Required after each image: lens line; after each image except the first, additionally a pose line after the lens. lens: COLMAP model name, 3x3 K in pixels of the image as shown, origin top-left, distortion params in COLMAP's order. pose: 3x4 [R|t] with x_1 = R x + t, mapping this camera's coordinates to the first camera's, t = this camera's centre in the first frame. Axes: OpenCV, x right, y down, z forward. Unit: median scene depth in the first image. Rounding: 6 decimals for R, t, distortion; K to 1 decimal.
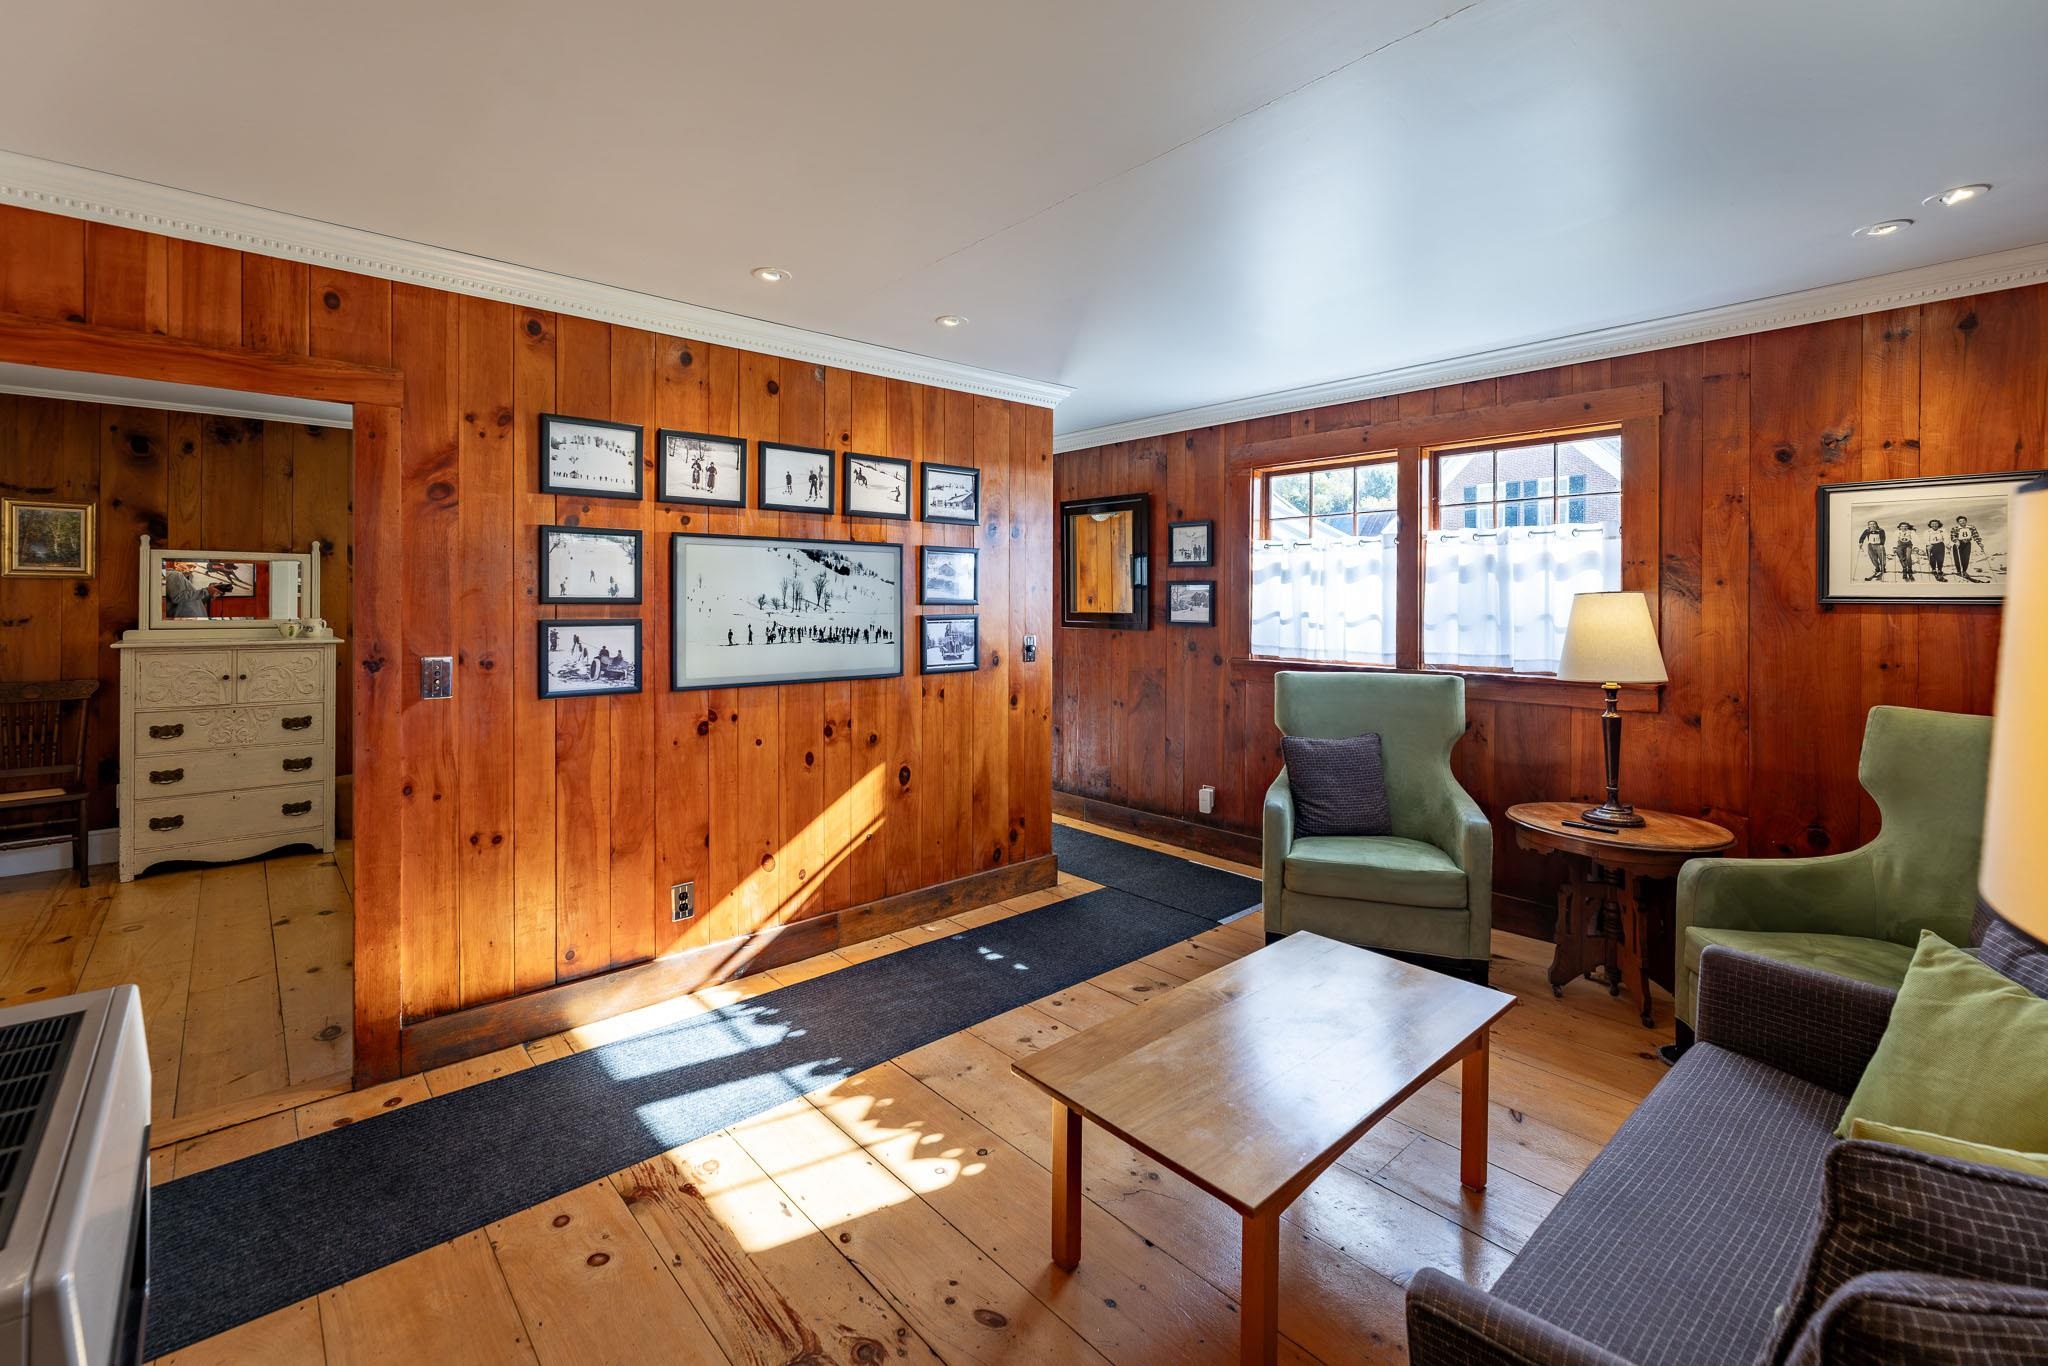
lens RADIAL K [[878.4, 0, 1016.3], [0, 878.4, 607.5], [0, 0, 1]] dist [-0.003391, -0.000521]
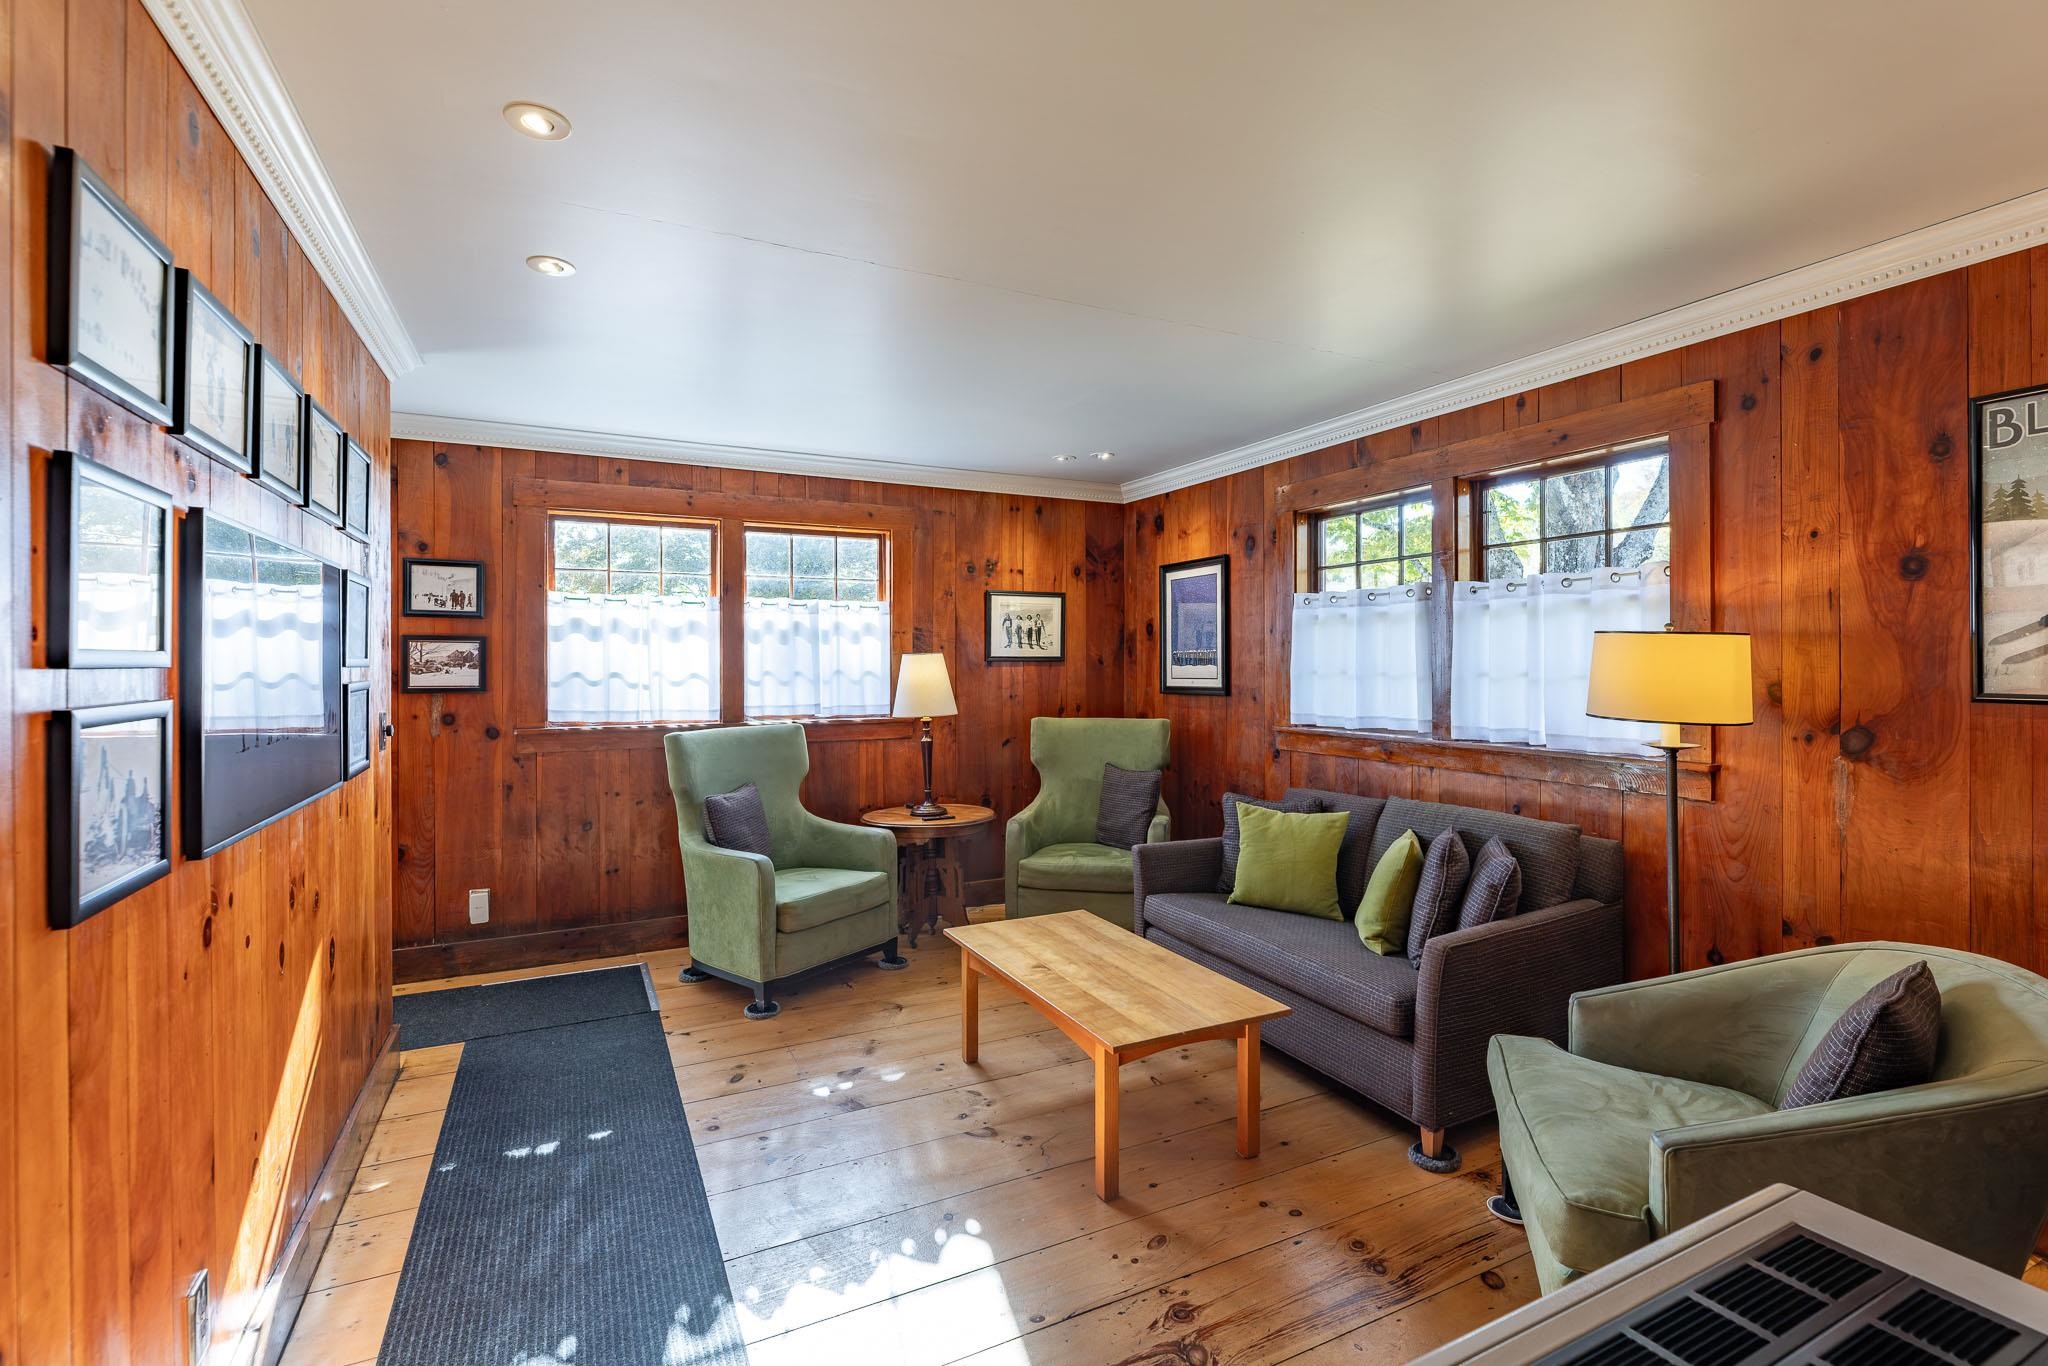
lens RADIAL K [[916.4, 0, 1022.6], [0, 916.4, 663.3], [0, 0, 1]] dist [-0.004146, 0.000253]
pose [[0.264142, -0.004568, 0.964473, -0.640270], [0.010530, 0.999943, 0.001852, -0.002129], [-0.964426, 0.009667, 0.264175, 0.408126]]
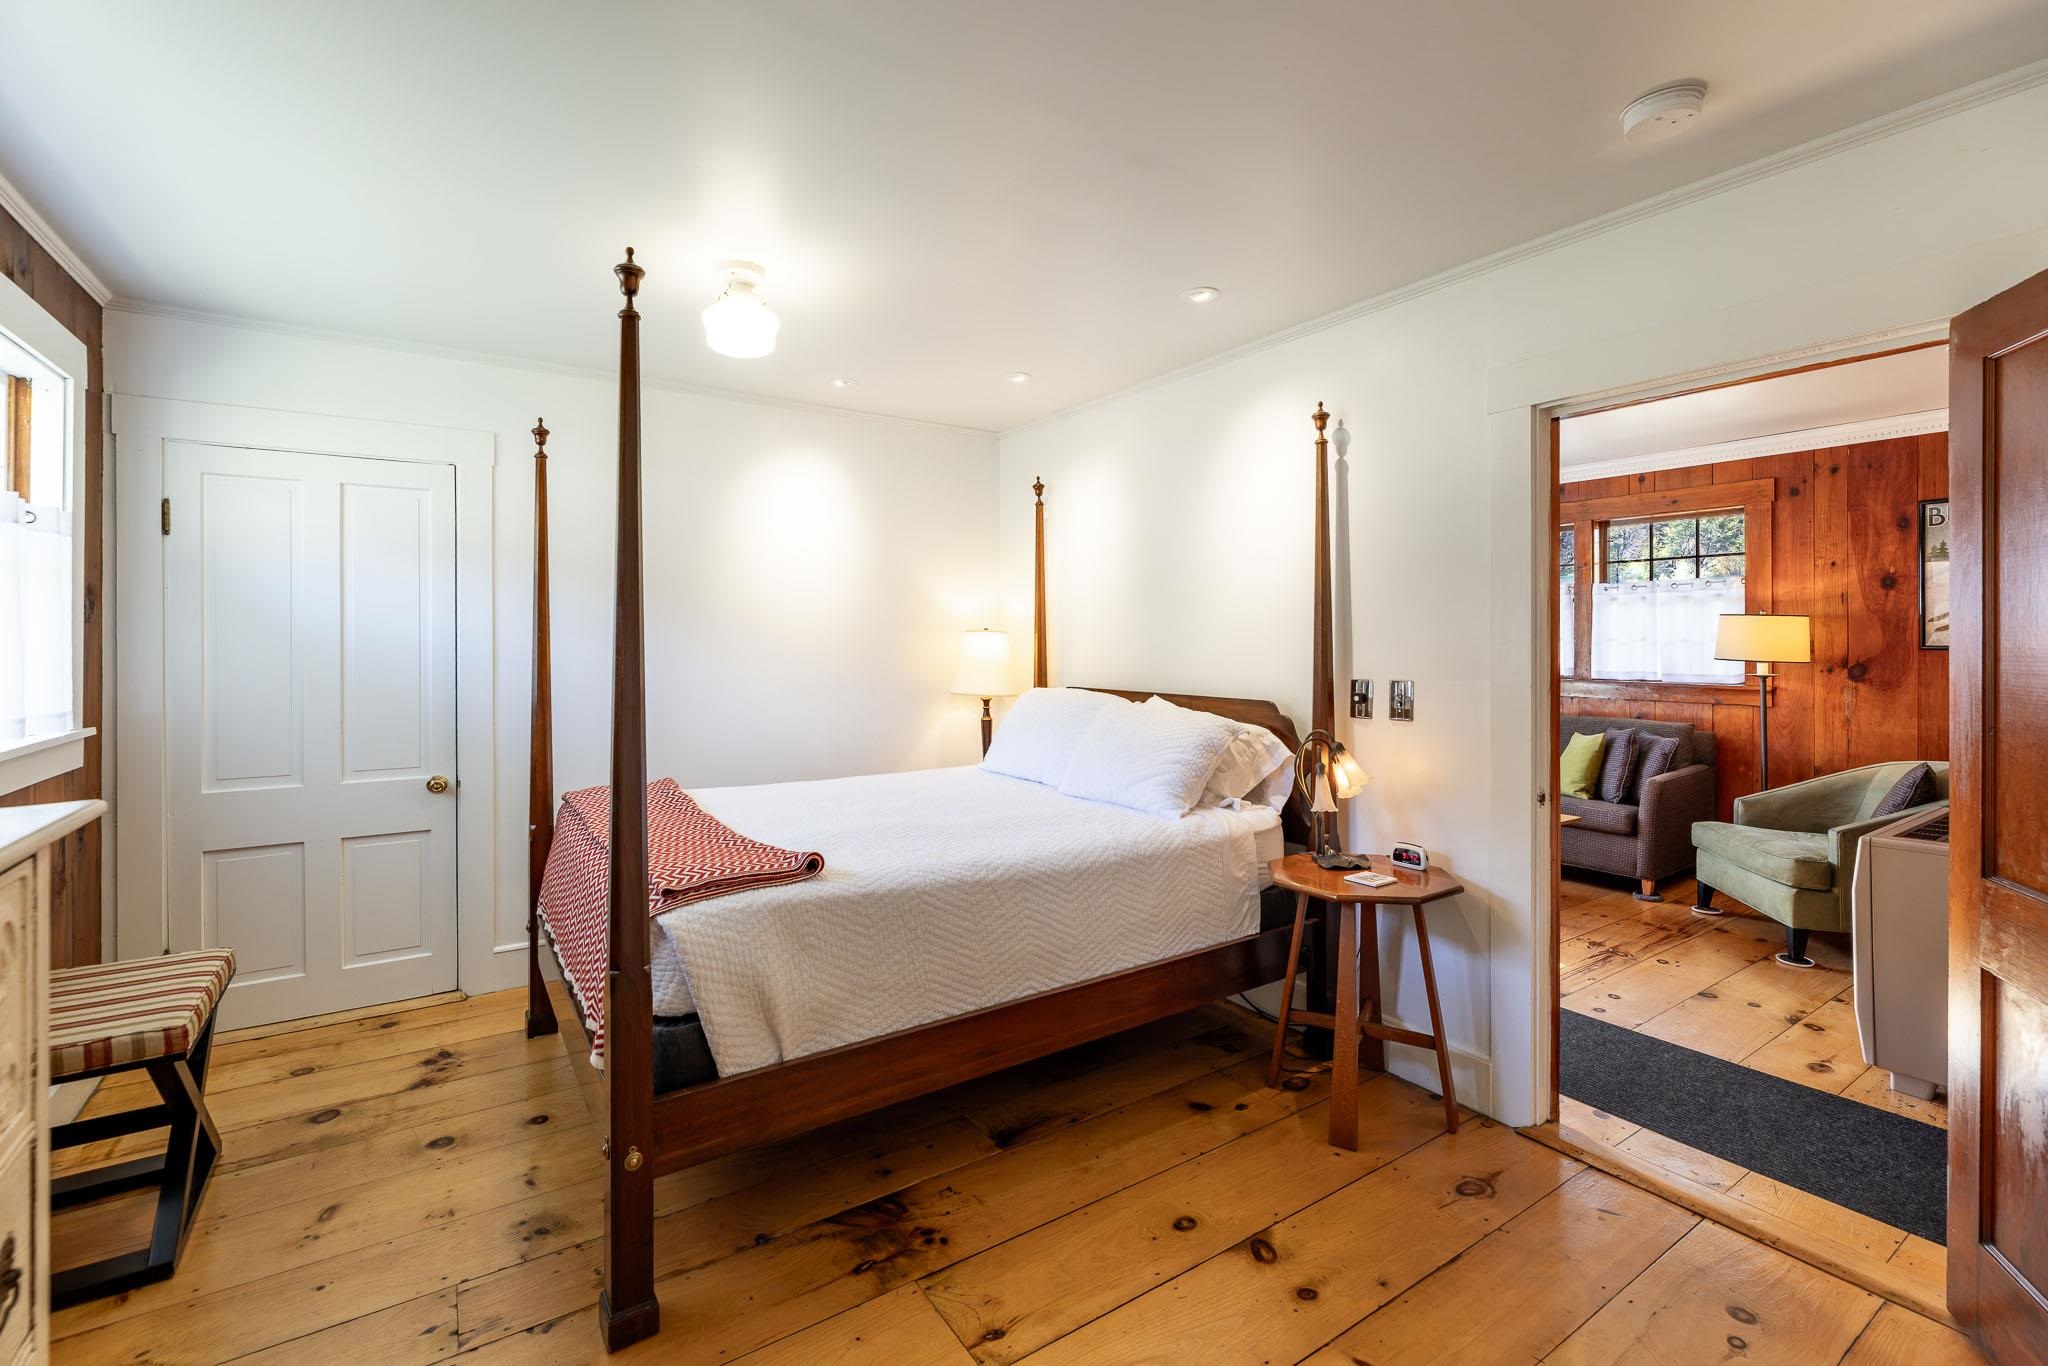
lens RADIAL K [[878.4, 0, 981.9], [0, 878.4, 642.4], [0, 0, 1]] dist [-0.003391, -0.000521]
pose [[0.171921, -0.009001, 0.985070, -1.310005], [0.014466, 0.999873, 0.006612, -0.004865], [-0.985005, 0.013114, 0.172029, 1.041856]]
